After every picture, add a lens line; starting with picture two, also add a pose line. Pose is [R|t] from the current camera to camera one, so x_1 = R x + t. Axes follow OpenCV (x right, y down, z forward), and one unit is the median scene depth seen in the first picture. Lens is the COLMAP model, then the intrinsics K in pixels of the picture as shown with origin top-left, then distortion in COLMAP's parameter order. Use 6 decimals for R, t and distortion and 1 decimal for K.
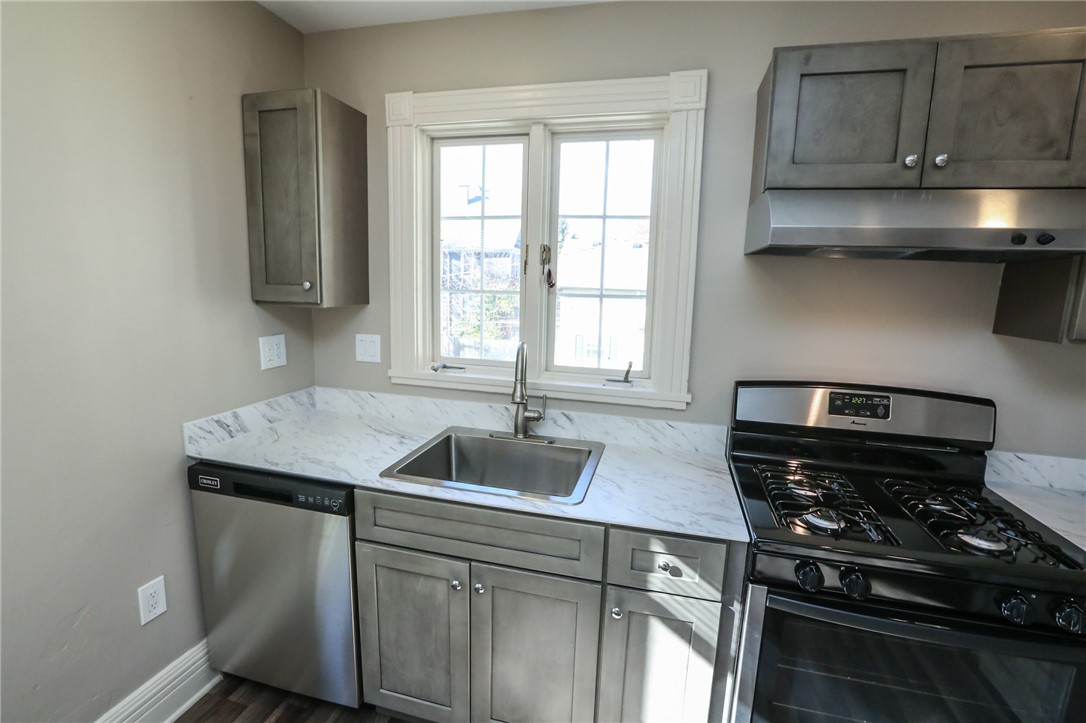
lens RADIAL K [[495.1, 0, 540.1], [0, 495.1, 357.7], [0, 0, 1]] dist [-0.054561, 0.020128]
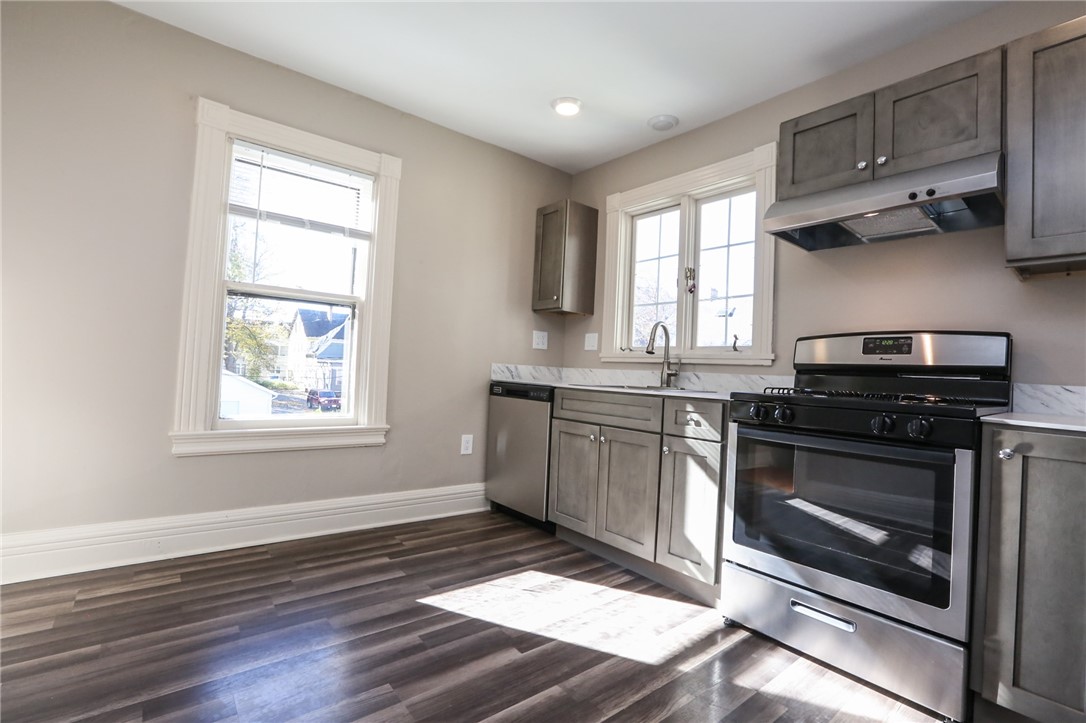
lens RADIAL K [[495.1, 0, 540.1], [0, 495.1, 357.7], [0, 0, 1]] dist [-0.054561, 0.020128]
pose [[0.806860, -0.004441, -0.590726, 0.665870], [-0.120586, 0.977679, -0.172056, 0.456985], [0.578305, 0.210058, 0.788314, -0.537004]]
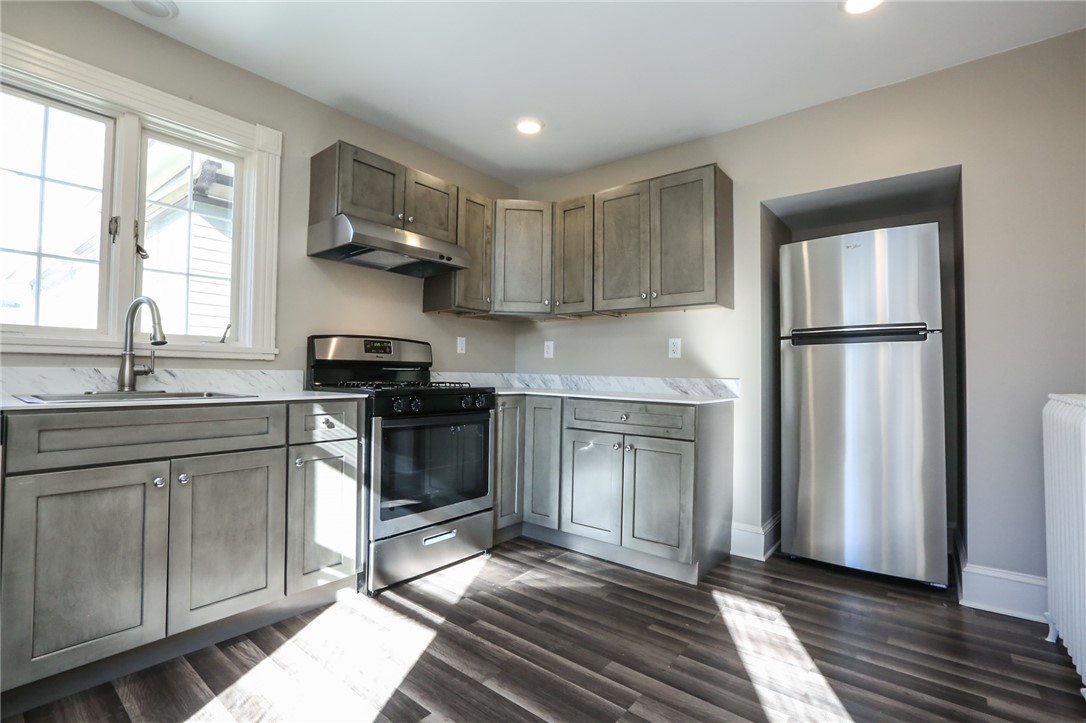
lens RADIAL K [[495.1, 0, 540.1], [0, 495.1, 357.7], [0, 0, 1]] dist [-0.054561, 0.020128]
pose [[0.405301, 0.006461, 0.914160, -0.738539], [0.145689, 0.986738, -0.071567, 0.347639], [-0.902500, 0.162189, 0.398985, -0.243195]]
